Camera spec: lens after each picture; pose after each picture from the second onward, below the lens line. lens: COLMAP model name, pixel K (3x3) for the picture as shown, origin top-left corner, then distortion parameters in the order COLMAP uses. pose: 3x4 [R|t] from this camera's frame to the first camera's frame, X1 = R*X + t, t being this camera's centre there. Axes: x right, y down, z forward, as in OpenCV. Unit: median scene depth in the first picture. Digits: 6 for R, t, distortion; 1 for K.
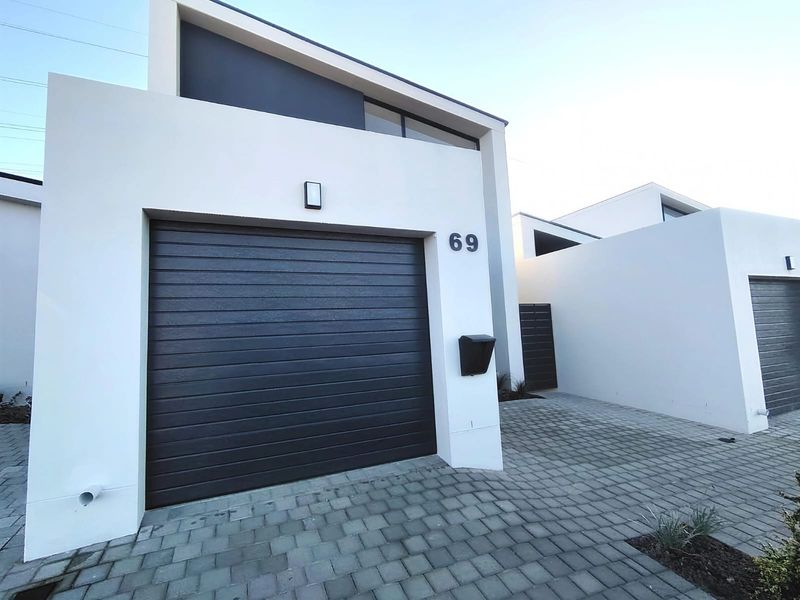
lens RADIAL K [[373.3, 0, 396.6], [0, 373.3, 300.9], [0, 0, 1]] dist [0.004148, -0.000286]
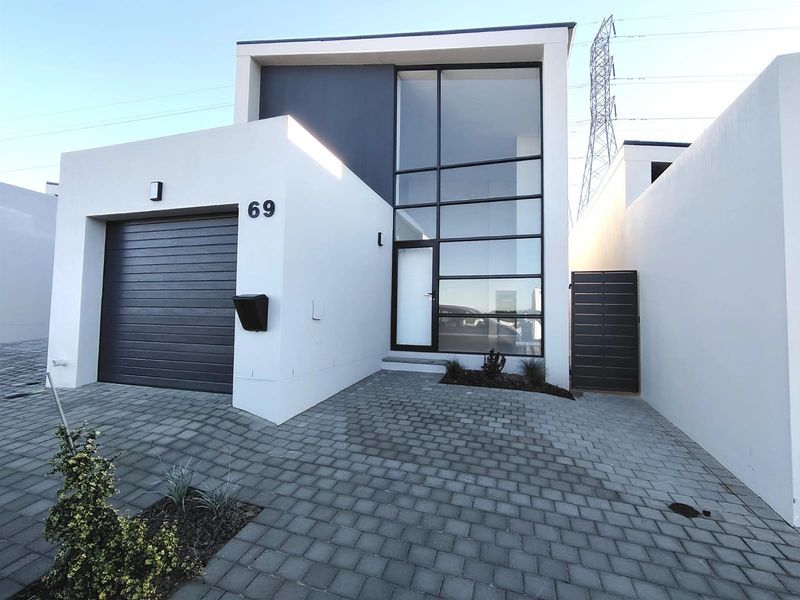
lens RADIAL K [[373.3, 0, 396.6], [0, 373.3, 300.9], [0, 0, 1]] dist [0.004148, -0.000286]
pose [[0.755088, 0.033723, -0.654755, 1.056272], [0.005115, 0.998343, 0.057318, 0.042357], [0.655603, -0.046629, 0.753665, 0.383123]]
